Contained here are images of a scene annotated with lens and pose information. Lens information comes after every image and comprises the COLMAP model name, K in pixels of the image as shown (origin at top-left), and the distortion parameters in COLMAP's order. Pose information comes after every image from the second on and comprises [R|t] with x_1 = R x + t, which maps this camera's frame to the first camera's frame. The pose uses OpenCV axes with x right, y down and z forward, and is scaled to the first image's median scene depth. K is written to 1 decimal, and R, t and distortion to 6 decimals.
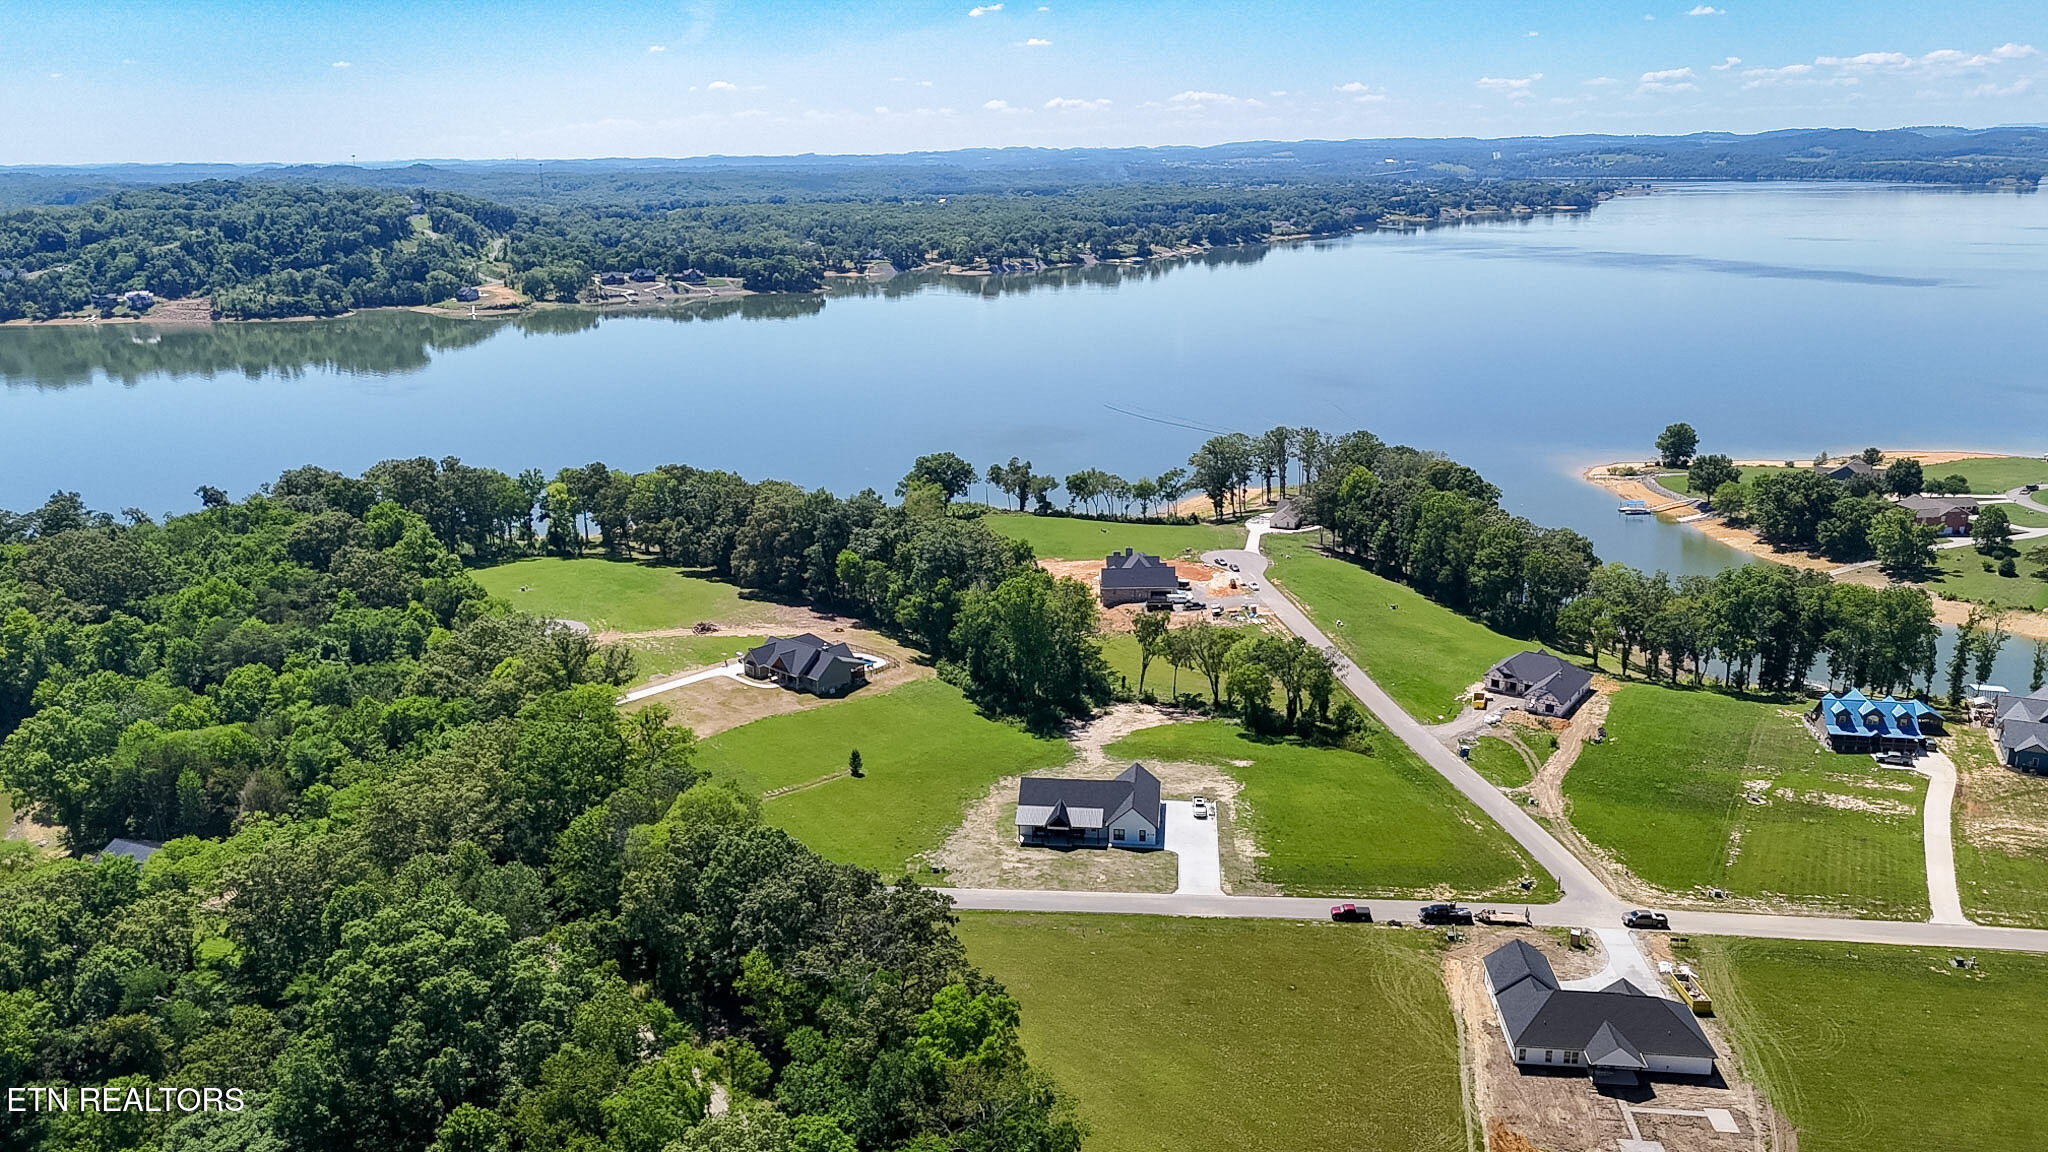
lens RADIAL K [[1501.6, 0, 1021.2], [0, 1501.6, 579.0], [0, 0, 1]] dist [0.085364, -0.081517]
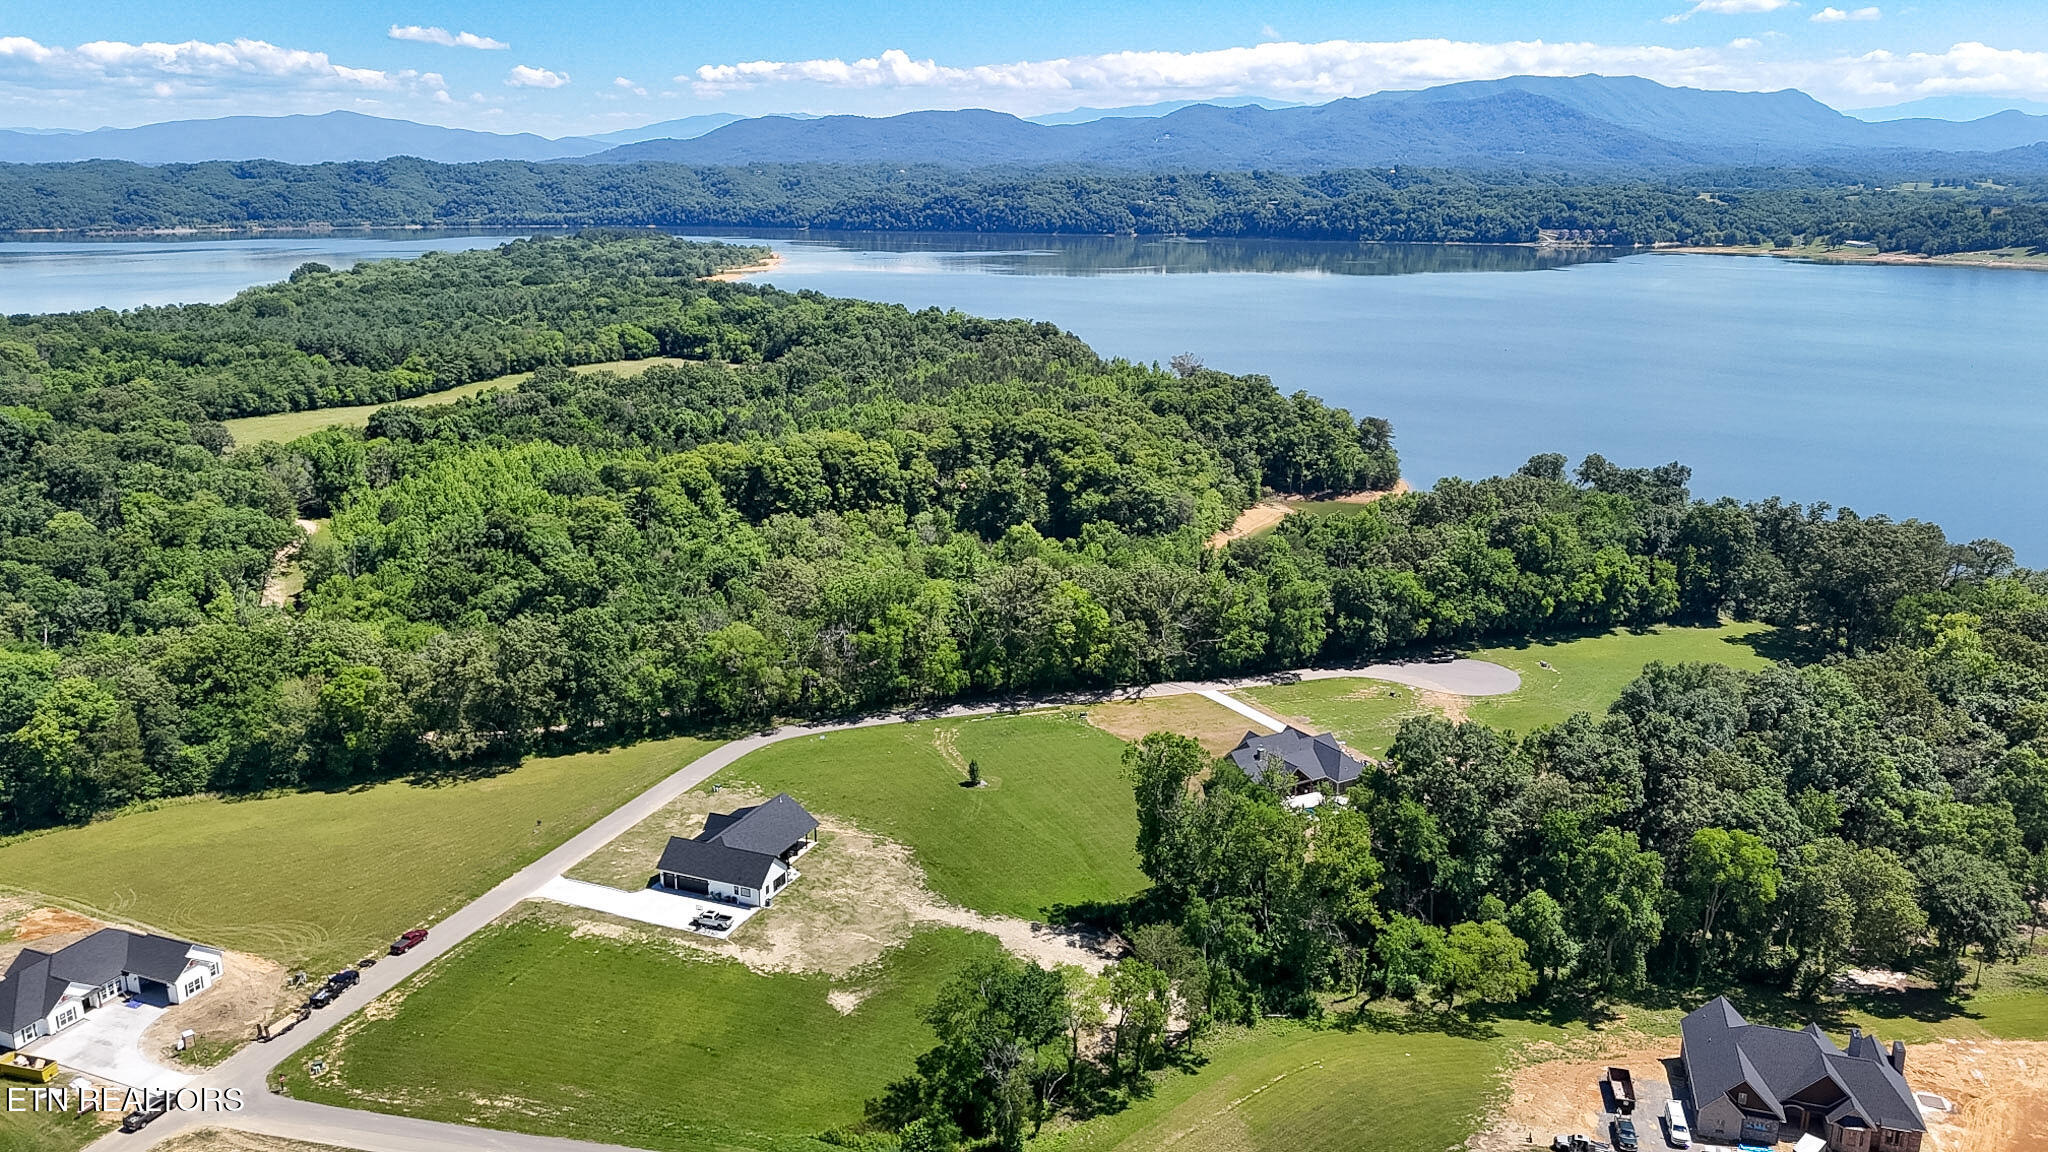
lens RADIAL K [[1501.6, 0, 1018.9], [0, 1501.6, 574.9], [0, 0, 1]] dist [0.085364, -0.081517]
pose [[-0.290195, 0.260170, -0.920923, 0.462363], [-0.254166, 0.906817, 0.336277, -0.204900], [0.922598, 0.331653, -0.197027, 0.726157]]
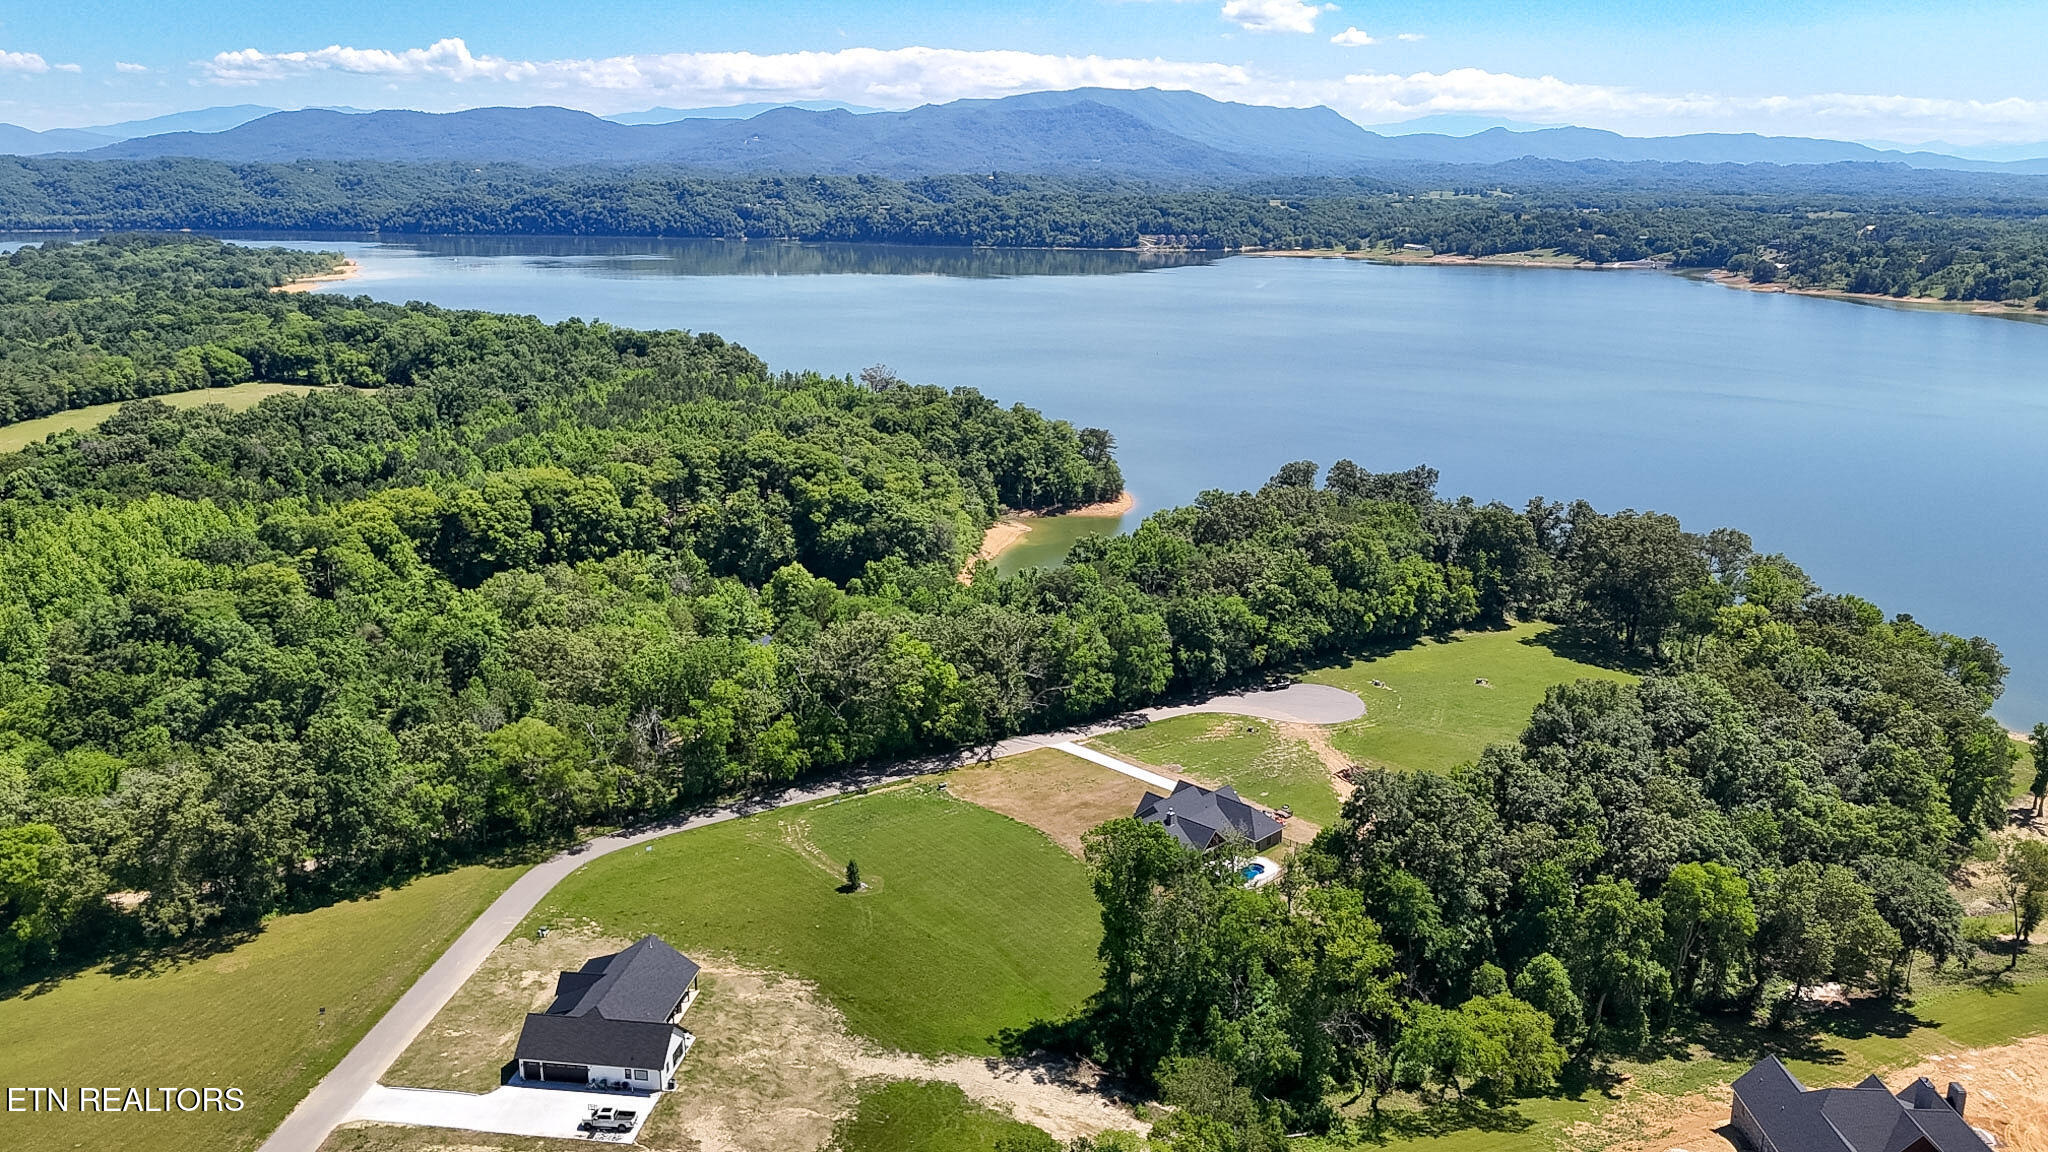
lens RADIAL K [[1501.6, 0, 1018.8], [0, 1501.6, 575.3], [0, 0, 1]] dist [0.085364, -0.081517]
pose [[-0.030062, 0.268625, -0.962776, 0.402832], [-0.273122, 0.924348, 0.266431, -0.174388], [0.961510, 0.270964, 0.045580, 0.620144]]
